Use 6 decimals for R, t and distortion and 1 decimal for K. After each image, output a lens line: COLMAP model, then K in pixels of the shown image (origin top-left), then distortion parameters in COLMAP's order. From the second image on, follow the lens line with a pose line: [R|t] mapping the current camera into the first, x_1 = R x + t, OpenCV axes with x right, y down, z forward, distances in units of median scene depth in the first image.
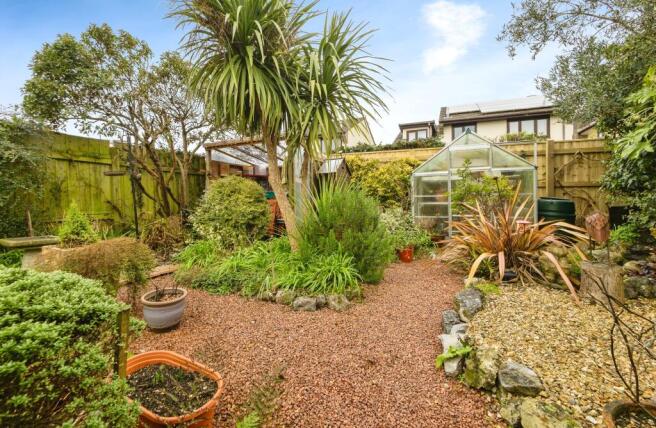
lens RADIAL K [[303.2, 0, 330.4], [0, 303.2, 214.8], [0, 0, 1]] dist [-0.010511, 0.000098]
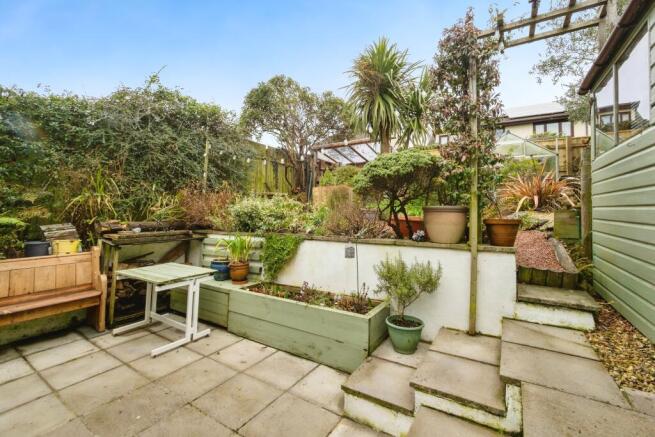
lens RADIAL K [[286.6, 0, 324.4], [0, 286.6, 213.7], [0, 0, 1]] dist [-0.002613, -0.002453]
pose [[0.995153, -0.002288, -0.098314, -0.263118], [0.000548, 0.999843, -0.017719, 0.129186], [0.098339, 0.017579, 0.994998, -0.414157]]
